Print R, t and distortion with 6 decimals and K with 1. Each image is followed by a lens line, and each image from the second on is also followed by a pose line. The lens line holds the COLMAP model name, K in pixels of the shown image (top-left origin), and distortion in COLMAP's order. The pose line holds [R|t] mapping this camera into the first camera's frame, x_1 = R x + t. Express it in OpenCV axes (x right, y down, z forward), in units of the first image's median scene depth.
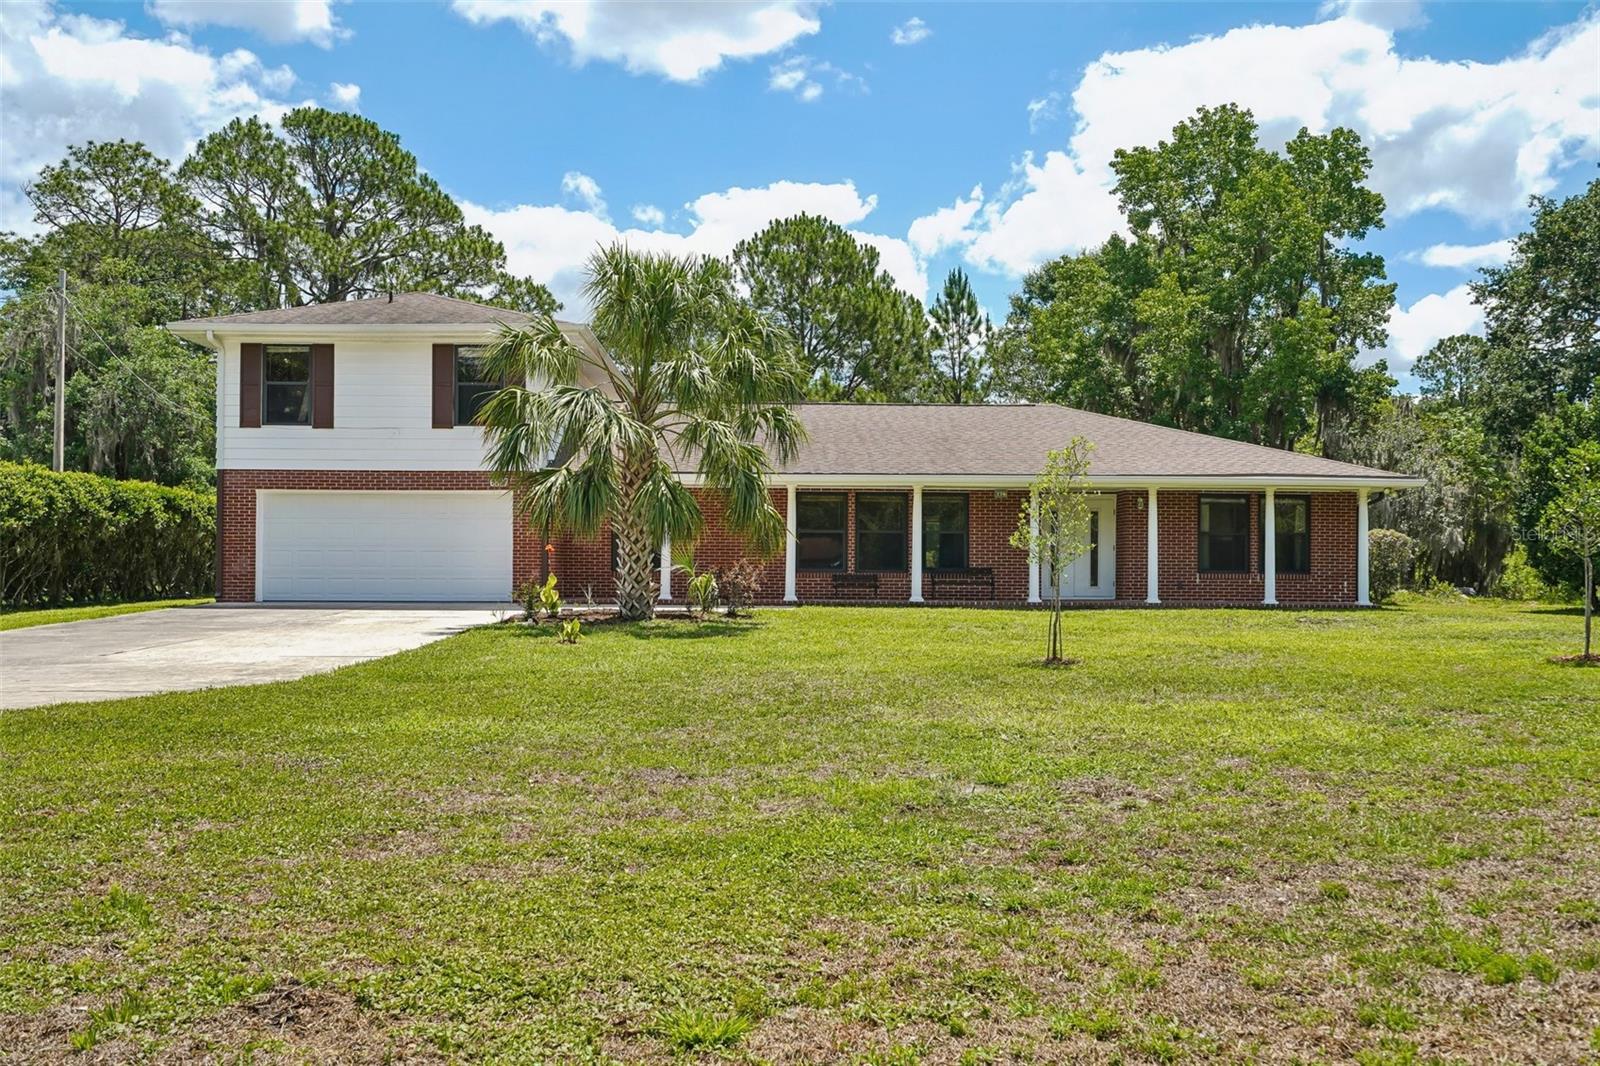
lens RADIAL K [[1587.7, 0, 796.1], [0, 1587.7, 571.6], [0, 0, 1]] dist [0.009939, 0.008468]
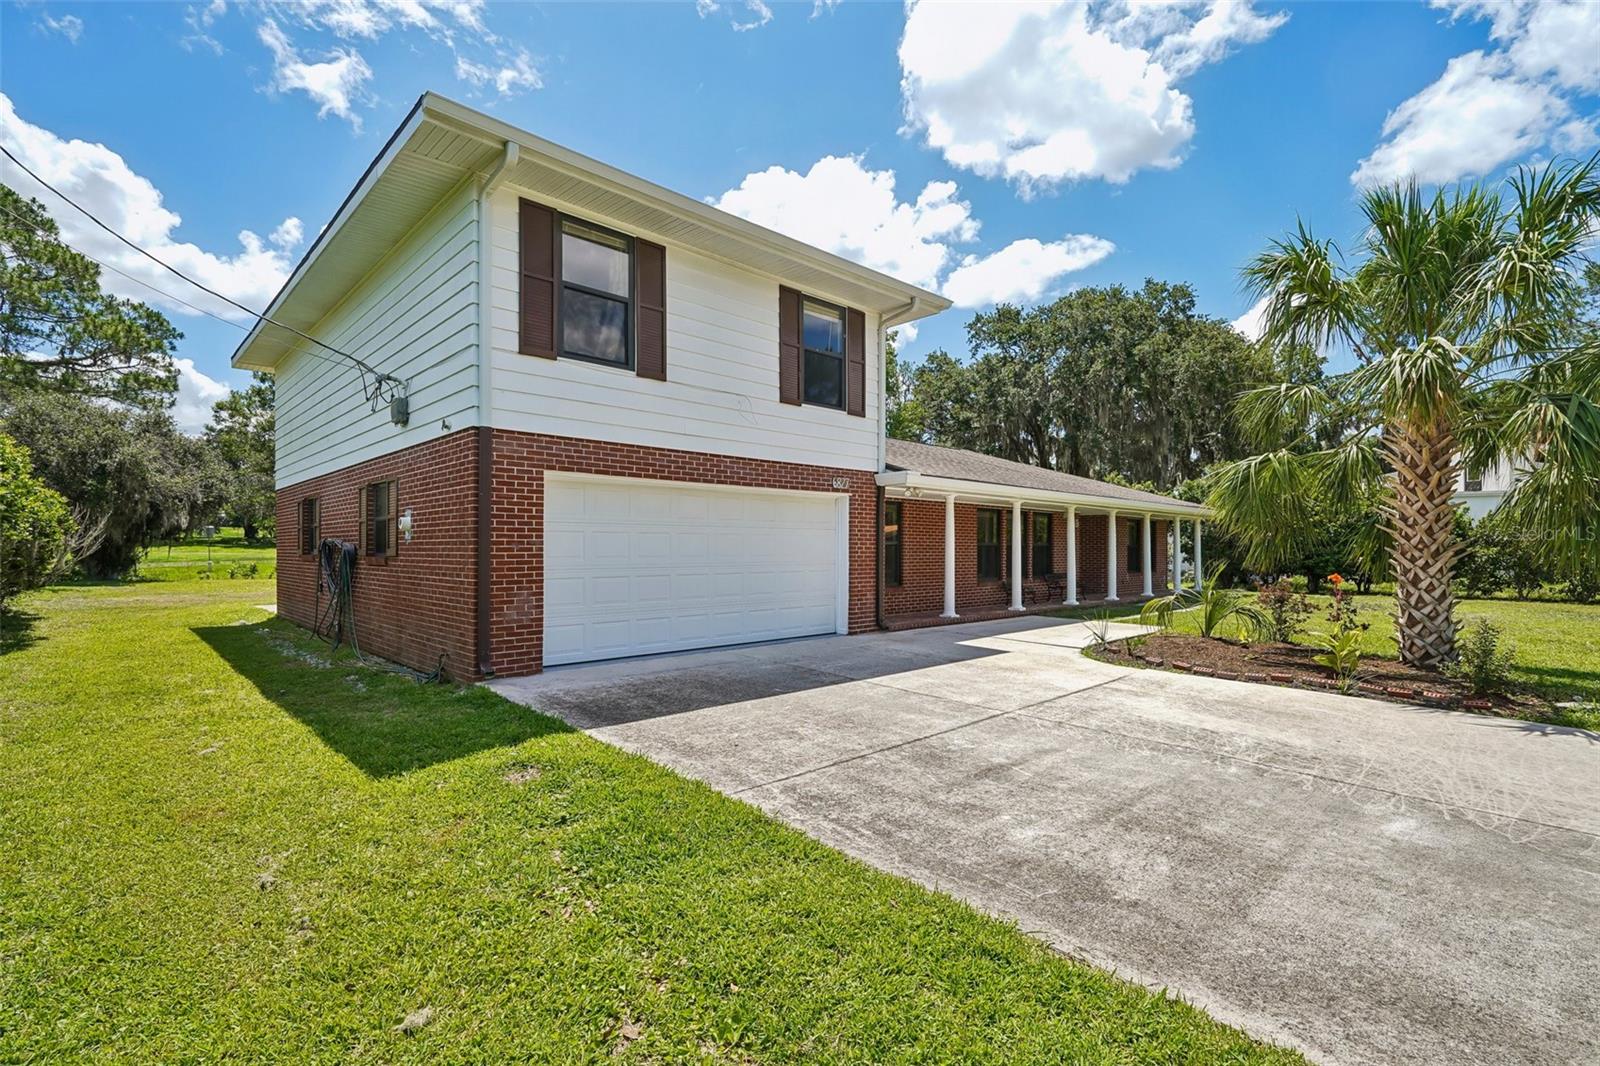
lens RADIAL K [[727.8, 0, 798.5], [0, 727.8, 542.7], [0, 0, 1]] dist [-0.000238, 0.000232]
pose [[0.744398, 0.004449, 0.667721, -0.614068], [0.009872, 0.999795, -0.017666, -0.029162], [-0.667663, 0.019742, 0.744202, 1.042955]]
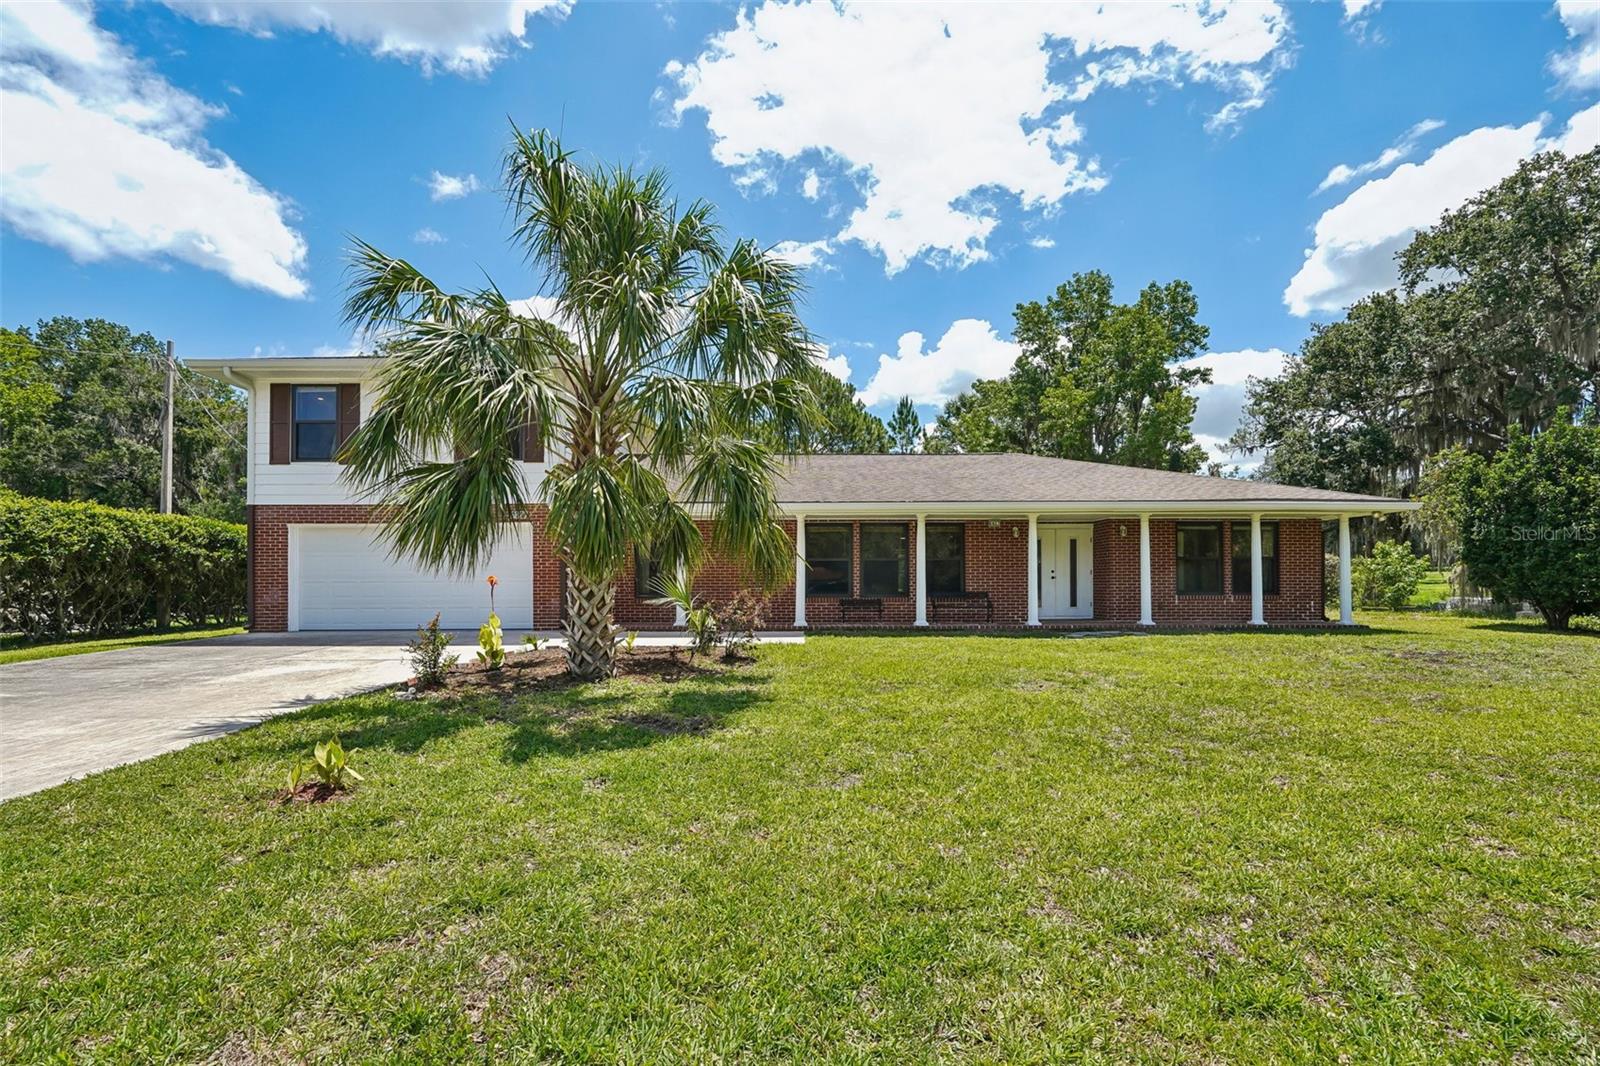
lens RADIAL K [[727.8, 0, 798.5], [0, 727.8, 542.7], [0, 0, 1]] dist [-0.000238, 0.000232]
pose [[0.999917, -0.009555, -0.008630, -0.000771], [0.009063, 0.998427, -0.055331, -0.013764], [0.009145, 0.055248, 0.998431, 0.734674]]
